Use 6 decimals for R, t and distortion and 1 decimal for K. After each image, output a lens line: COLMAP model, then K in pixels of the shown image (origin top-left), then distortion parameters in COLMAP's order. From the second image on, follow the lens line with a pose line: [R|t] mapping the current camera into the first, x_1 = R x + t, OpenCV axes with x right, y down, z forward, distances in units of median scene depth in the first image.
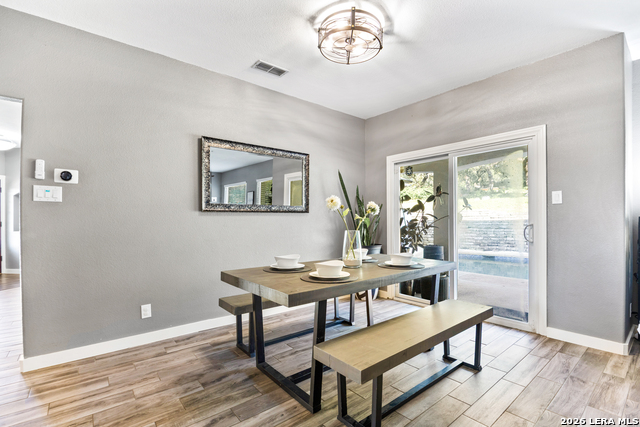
lens RADIAL K [[298.3, 0, 317.8], [0, 298.3, 222.9], [0, 0, 1]] dist [-0.034518, -0.000252]
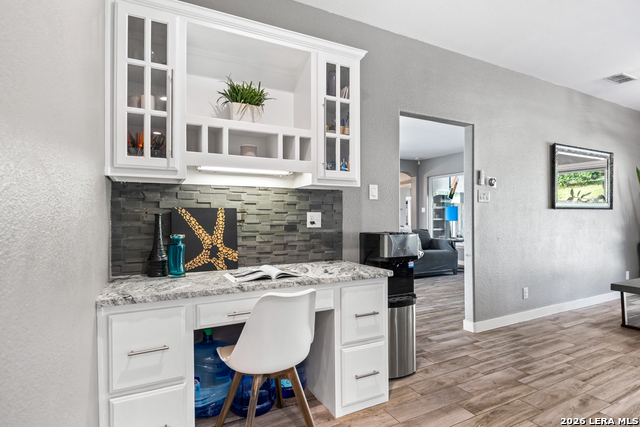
lens RADIAL K [[343.1, 0, 318.3], [0, 343.1, 219.8], [0, 0, 1]] dist [-0.009005, -0.000861]
pose [[0.972145, 0.006387, -0.234295, -1.185057], [-0.004874, 0.999963, 0.007035, -0.004343], [0.234331, -0.005697, 0.972140, -0.601156]]
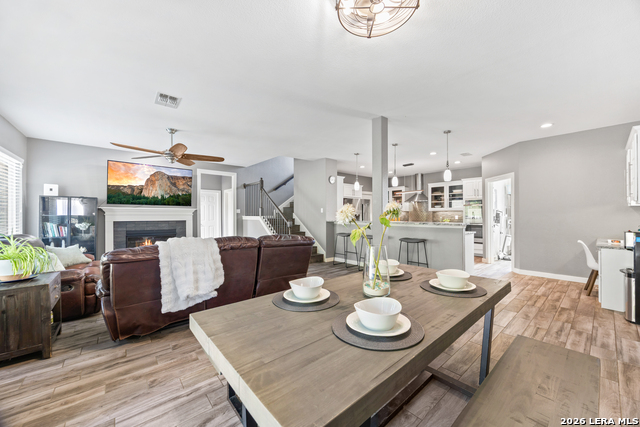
lens RADIAL K [[244.7, 0, 320.1], [0, 244.7, 212.3], [0, 0, 1]] dist [-0.000321, -0.000215]
pose [[-0.999886, 0.011651, 0.009569, 0.247578], [0.011611, 0.999924, -0.004232, -0.058047], [-0.009617, -0.004120, -0.999945, 1.568495]]
